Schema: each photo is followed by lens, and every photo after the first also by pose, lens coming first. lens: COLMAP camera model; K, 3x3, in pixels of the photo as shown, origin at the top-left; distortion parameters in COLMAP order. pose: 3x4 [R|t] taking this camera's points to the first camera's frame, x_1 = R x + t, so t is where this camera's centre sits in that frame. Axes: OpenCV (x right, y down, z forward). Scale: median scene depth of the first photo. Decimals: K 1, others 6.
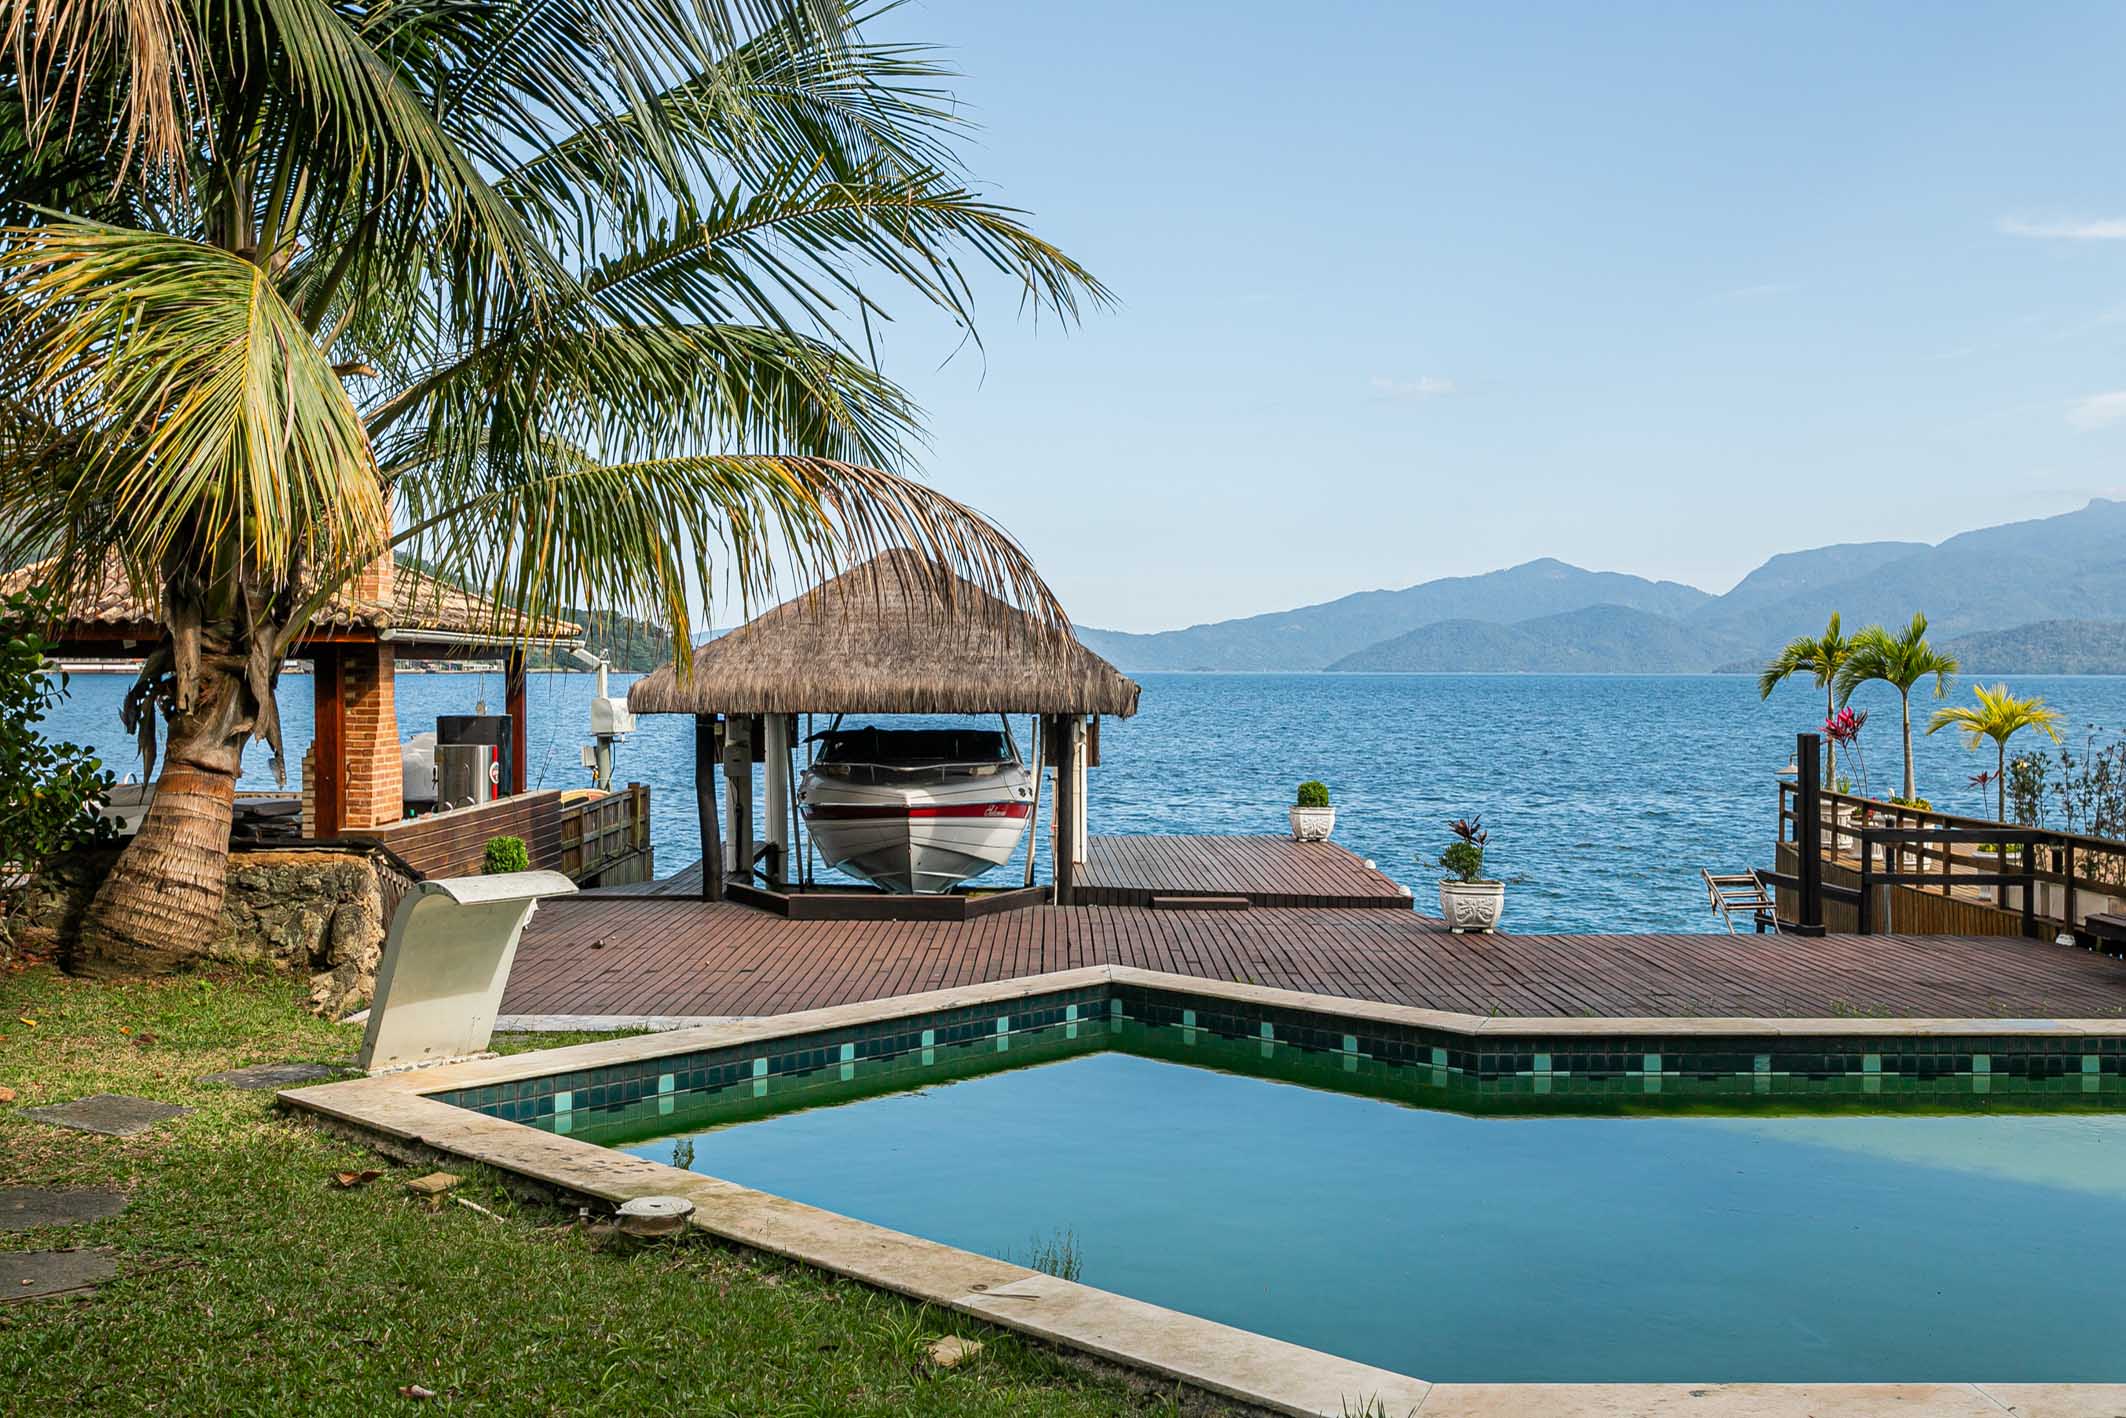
lens RADIAL K [[2080.5, 0, 1063.0], [0, 2080.5, 709.0], [0, 0, 1]] dist [0.007628, -0.008046]
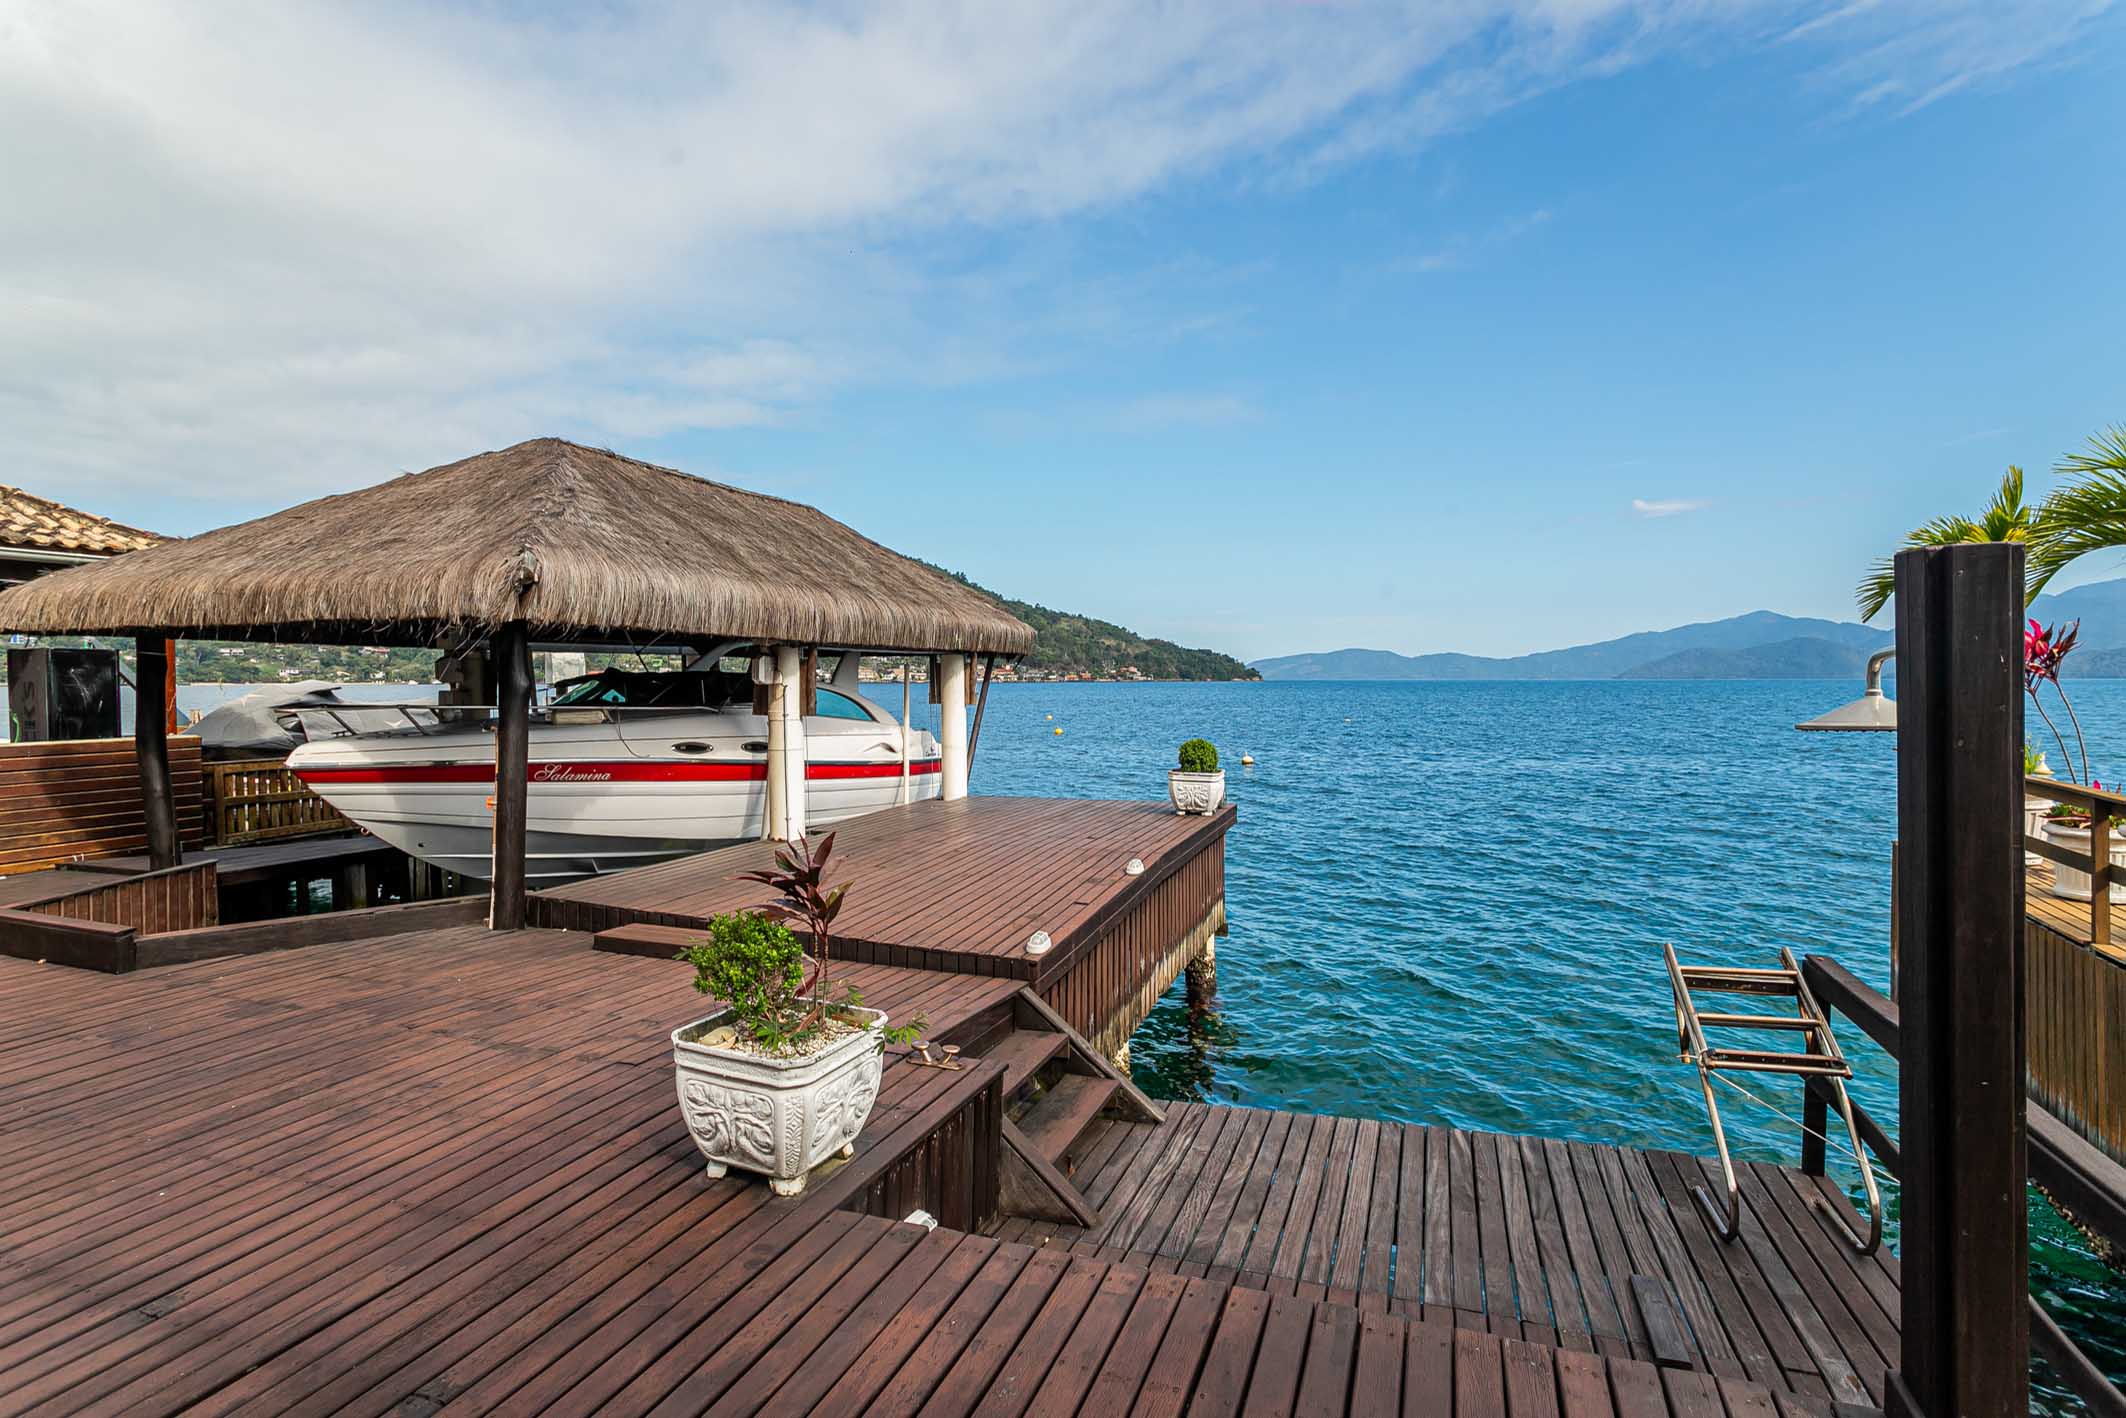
lens RADIAL K [[1084.5, 0, 1063.0], [0, 1084.5, 709.0], [0, 0, 1]] dist [-0.000494, -0.000065]
pose [[0.941314, 0.004135, -0.337505, 0.520902], [-0.001555, 0.999967, 0.007914, 0.049101], [0.337527, -0.006925, 0.941290, 1.455201]]
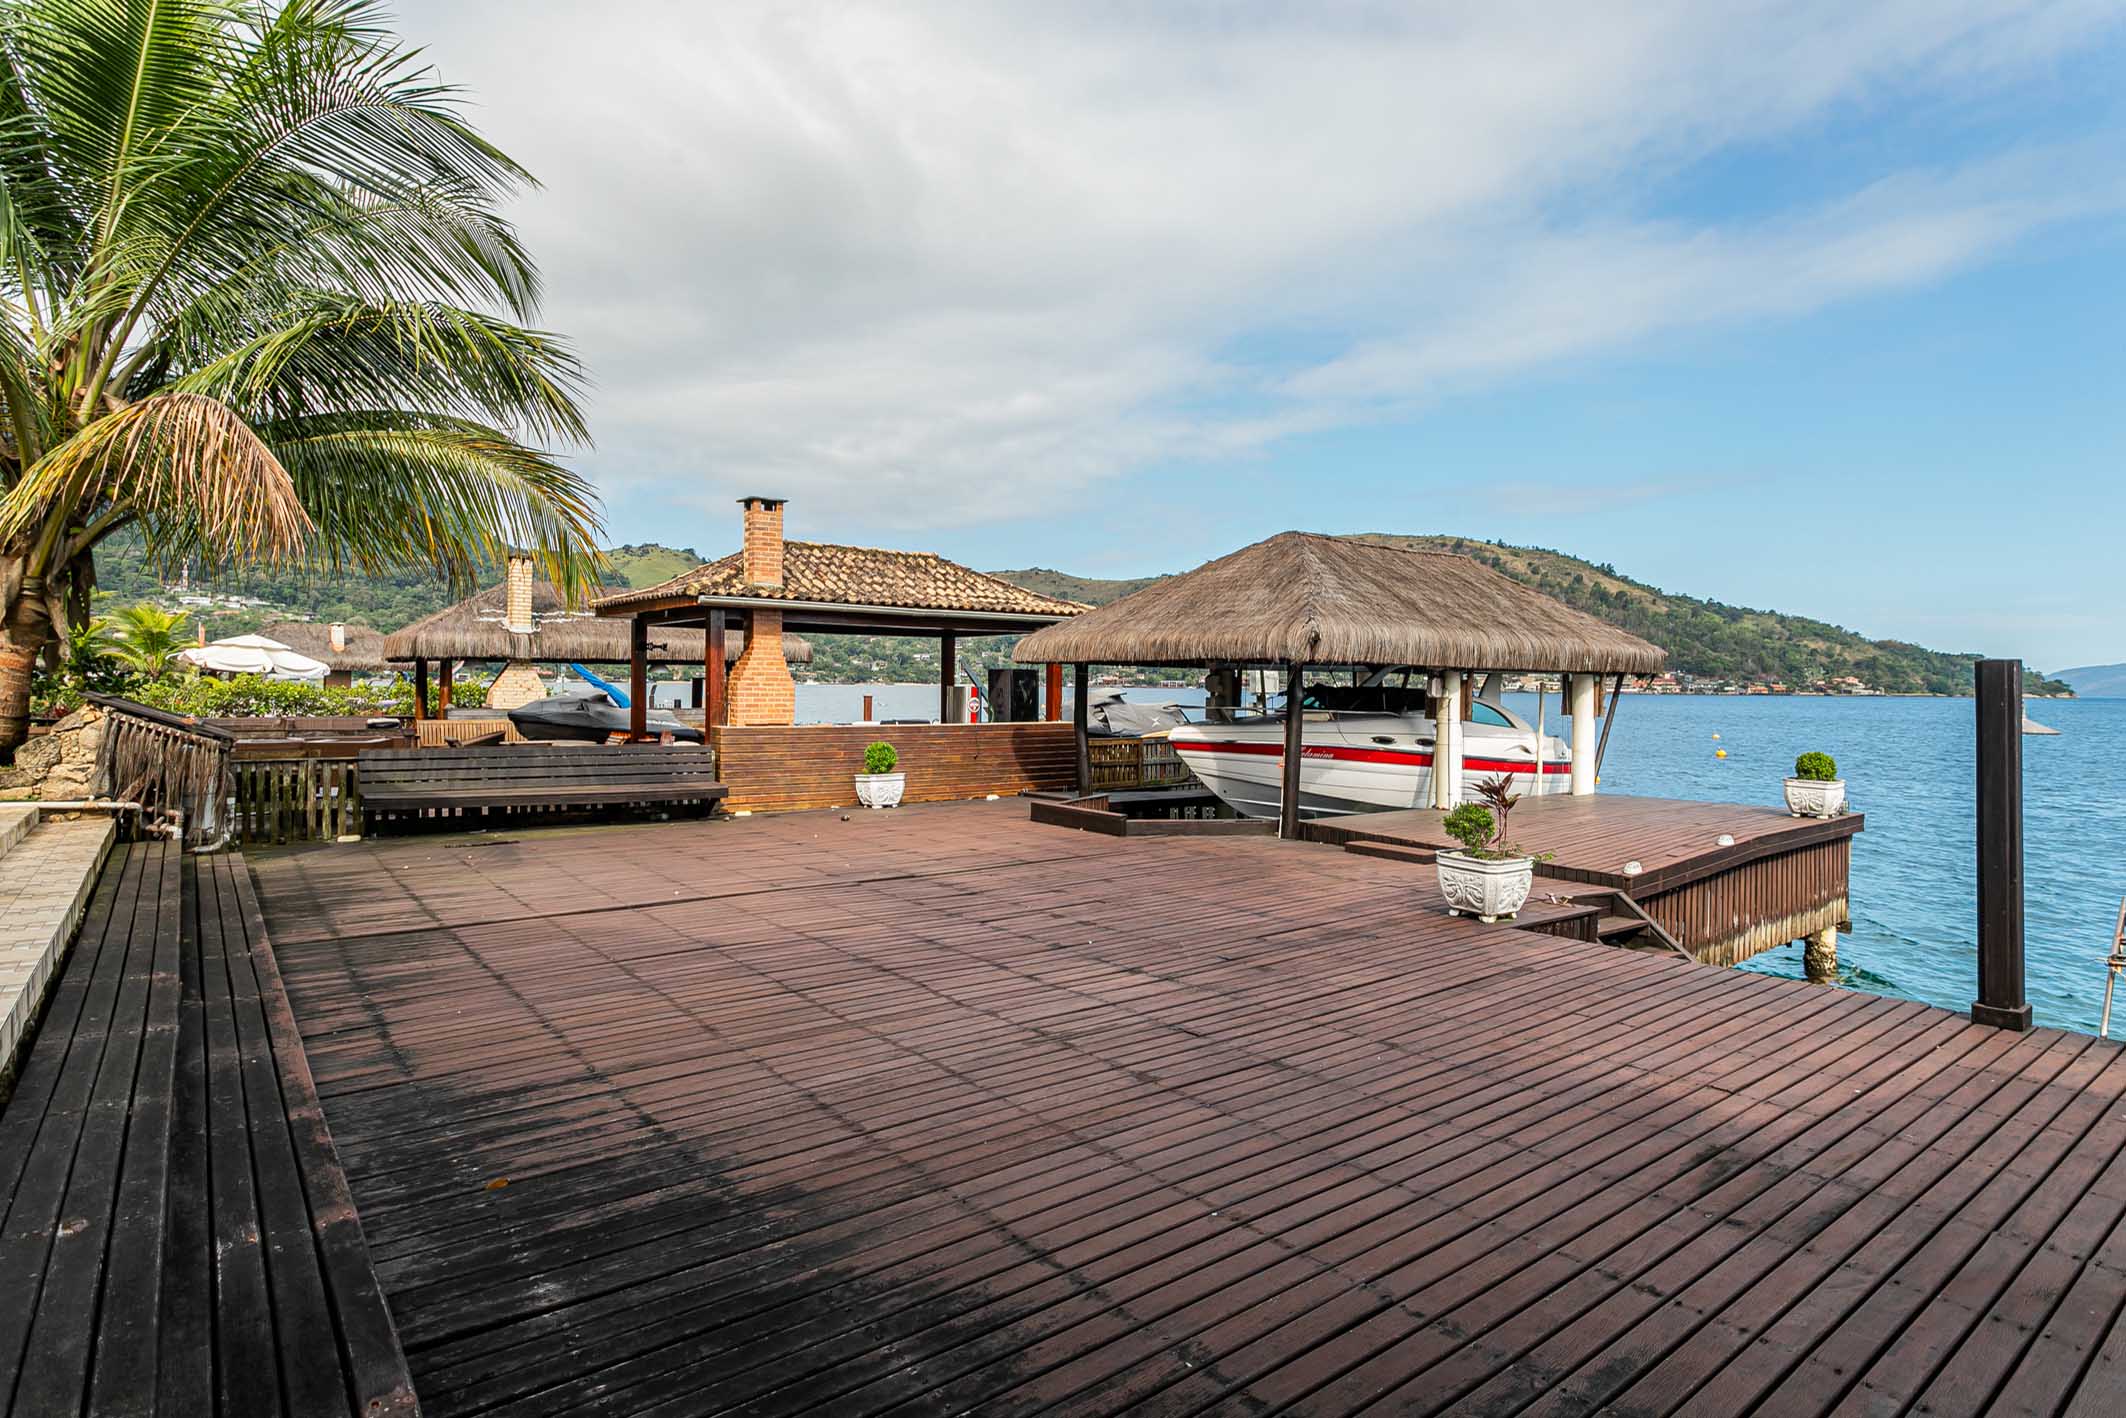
lens RADIAL K [[1156.4, 0, 1052.7], [0, 1156.4, 697.6], [0, 0, 1]] dist [-0.001369, 0.012739]
pose [[0.634648, 0.014118, -0.772673, 0.739017], [-0.025108, 0.999682, -0.002358, 0.050634], [0.772394, 0.020897, 0.634800, 1.028288]]
